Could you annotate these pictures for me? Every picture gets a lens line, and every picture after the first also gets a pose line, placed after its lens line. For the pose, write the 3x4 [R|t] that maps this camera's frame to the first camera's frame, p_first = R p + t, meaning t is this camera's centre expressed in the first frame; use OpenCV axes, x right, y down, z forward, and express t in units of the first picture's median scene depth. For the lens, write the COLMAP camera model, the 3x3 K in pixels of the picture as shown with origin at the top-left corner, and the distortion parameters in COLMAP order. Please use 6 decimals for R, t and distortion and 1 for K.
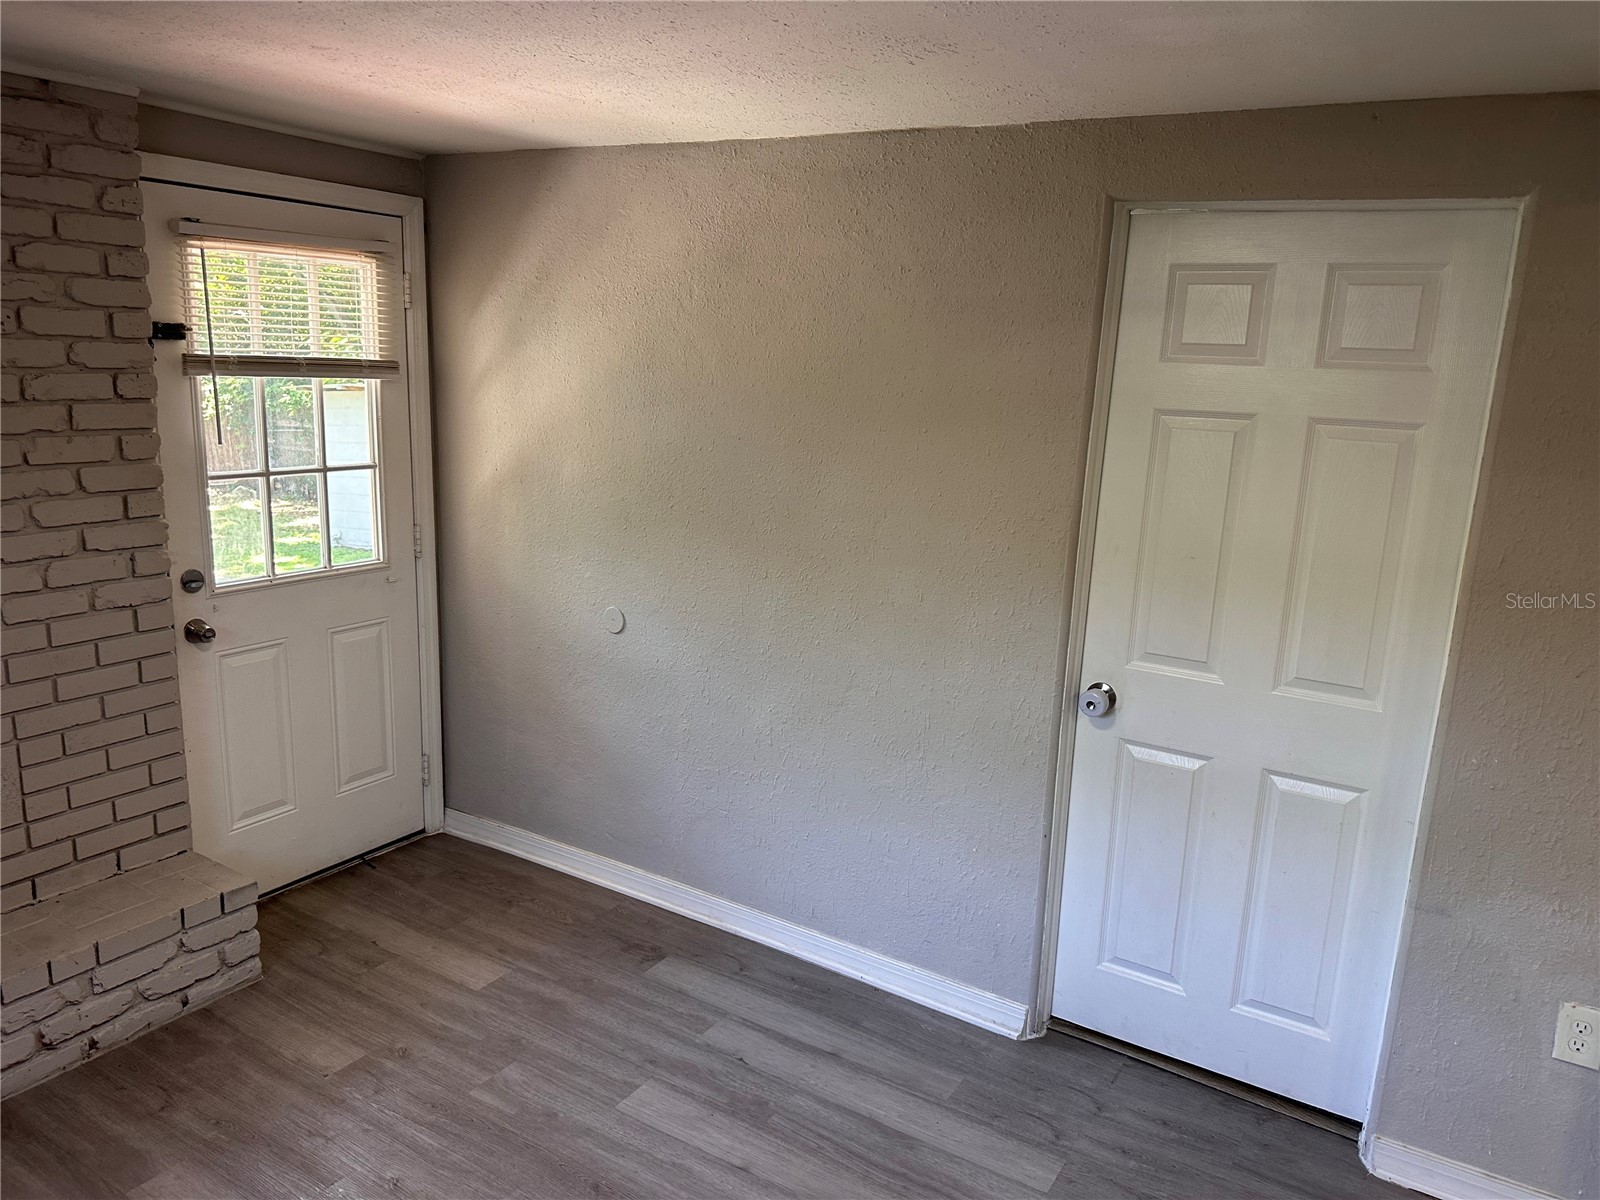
lens RADIAL K [[1153.2, 0, 800.0], [0, 1153.2, 600.0], [0, 0, 1]] dist [0.034450, -0.044874]
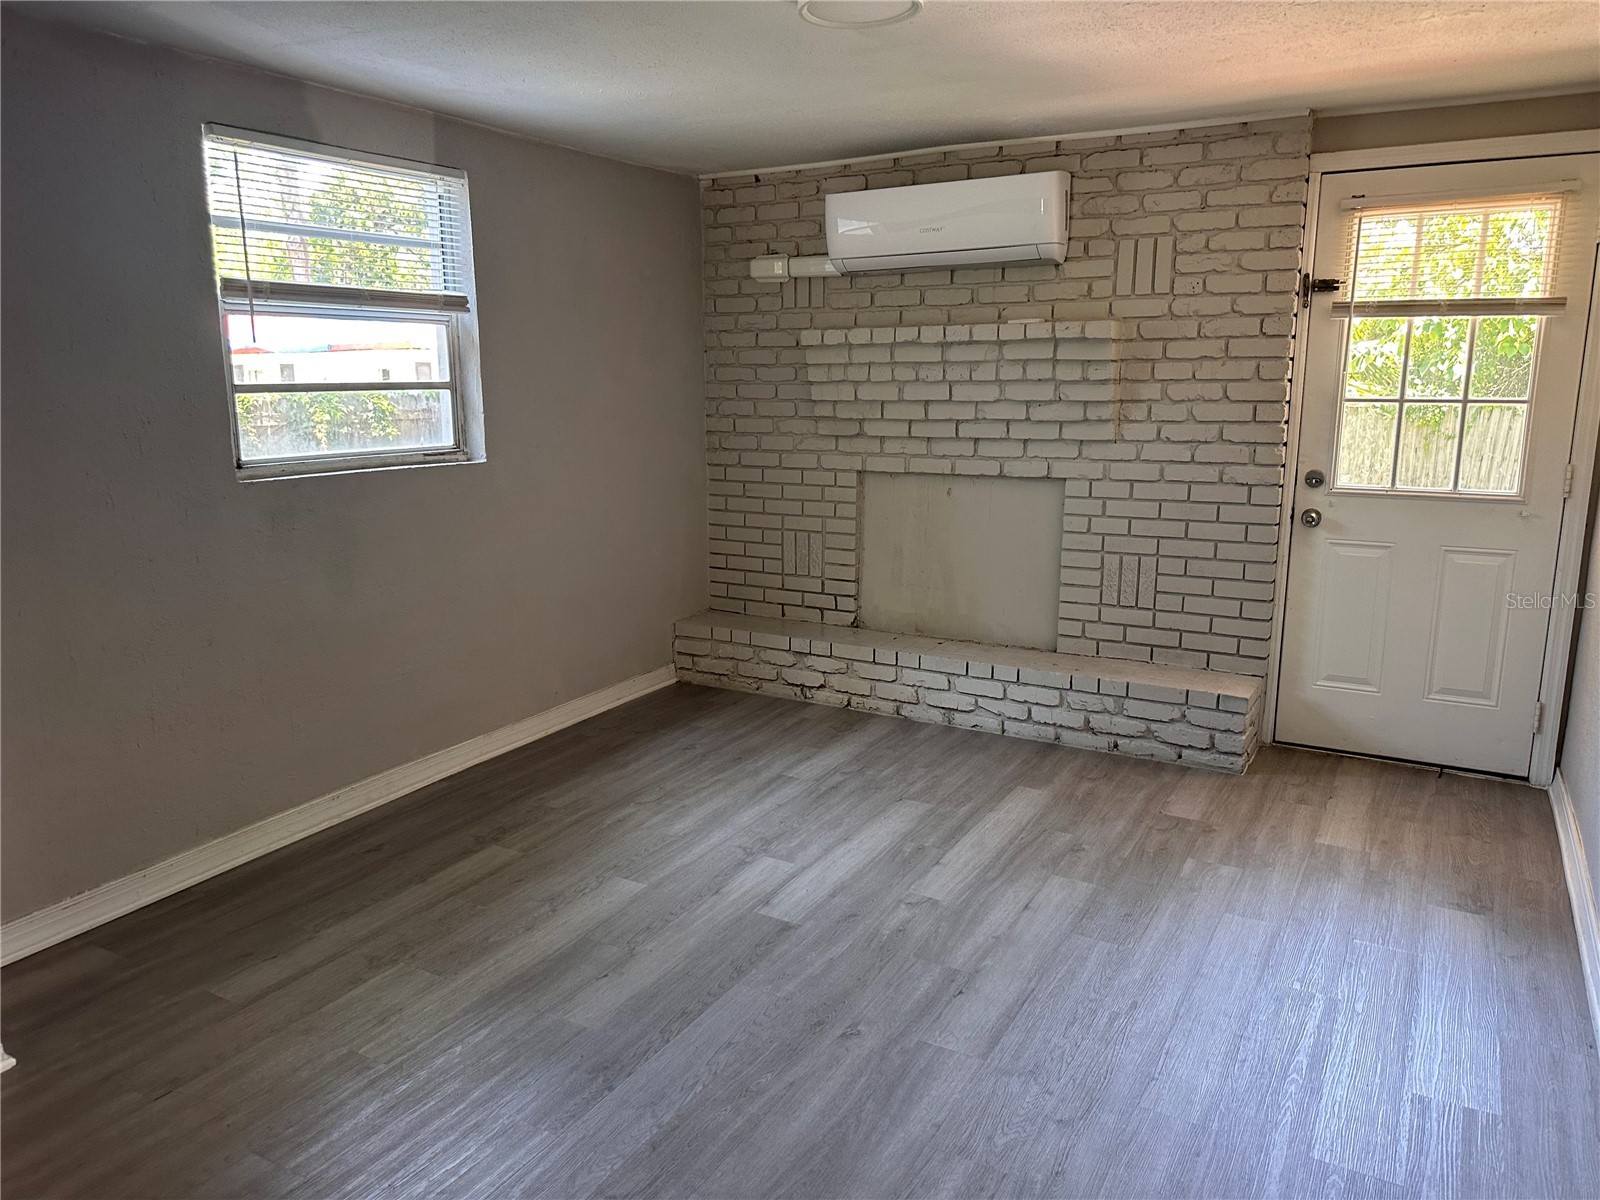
lens RADIAL K [[1138.3, 0, 800.0], [0, 1138.3, 600.0], [0, 0, 1]] dist [0.165863, -0.294834]
pose [[0.037644, 0.153523, -0.987428, 0.805984], [-0.209099, 0.967464, 0.142448, 0.053018], [0.977170, 0.201108, 0.068520, 0.392348]]
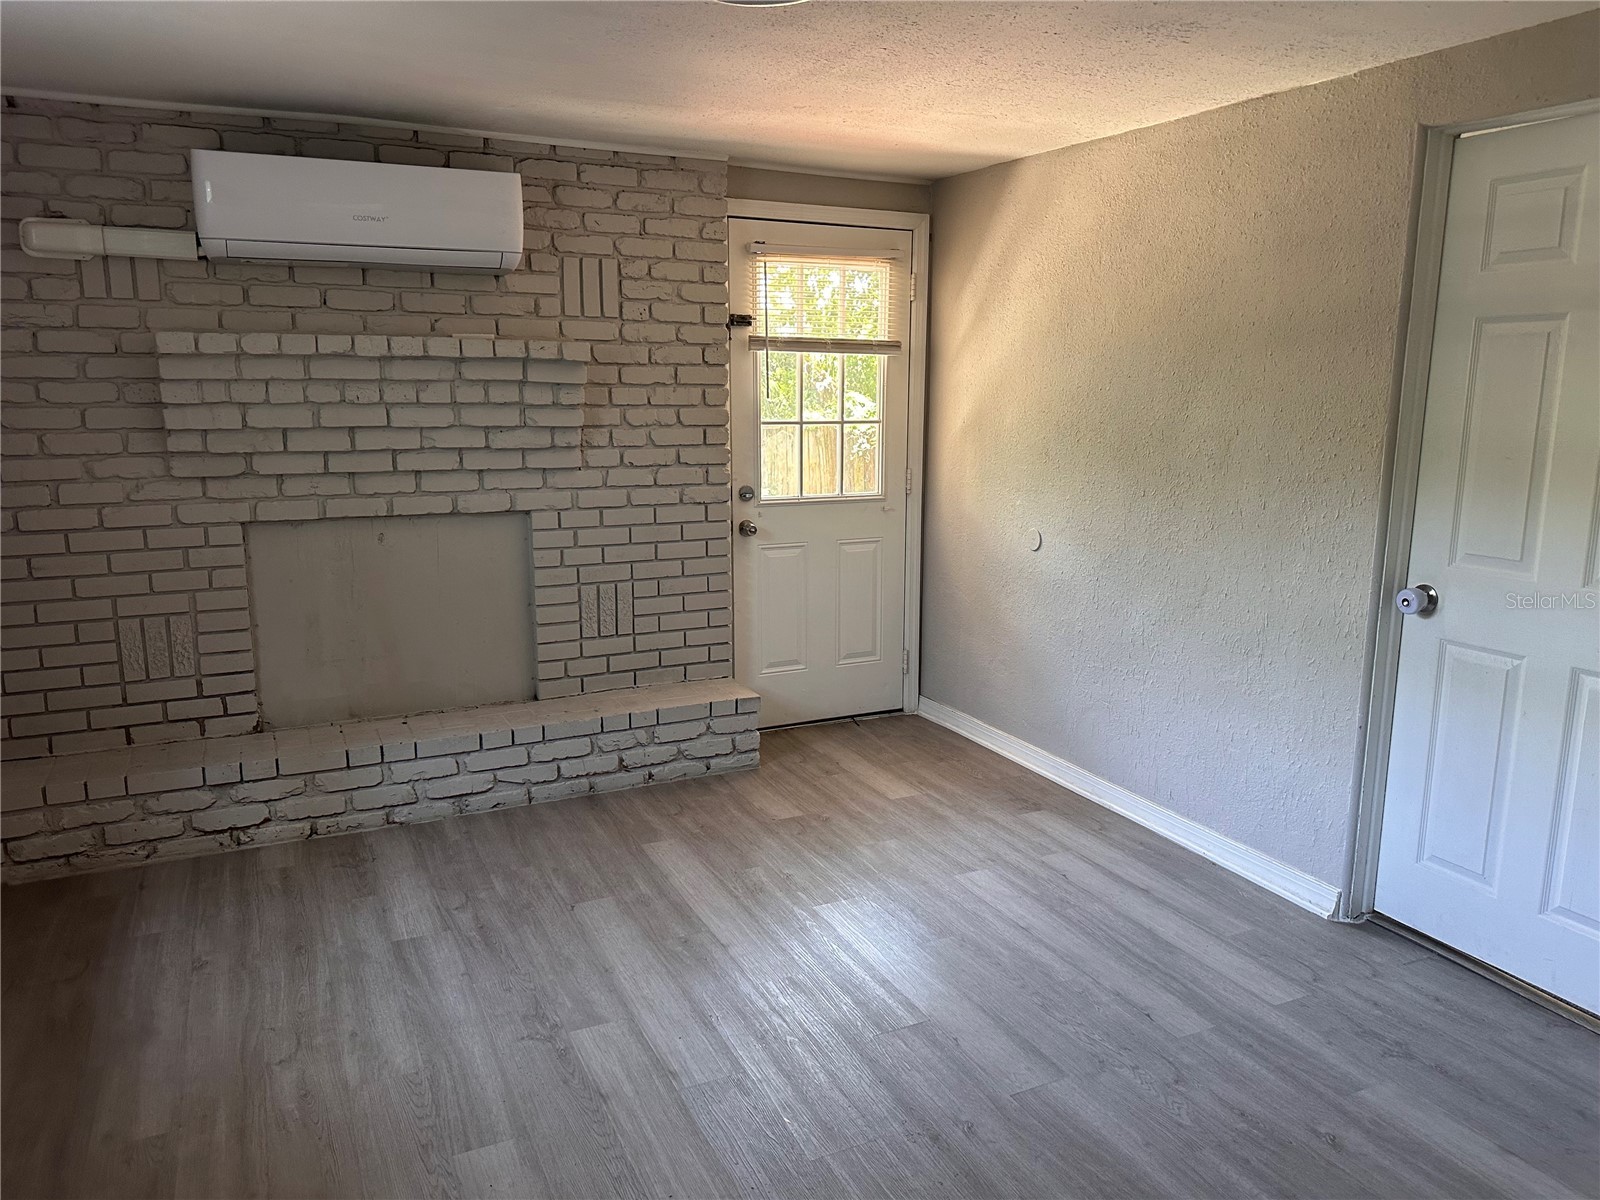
lens RADIAL K [[1137.5, 0, 803.8], [0, 1137.5, 596.9], [0, 0, 1]] dist [0.172614, -0.257027]
pose [[0.848702, 0.064100, -0.524973, 0.317494], [-0.084714, 0.996288, -0.015306, 0.136688], [0.522043, 0.057463, 0.850981, -0.187977]]
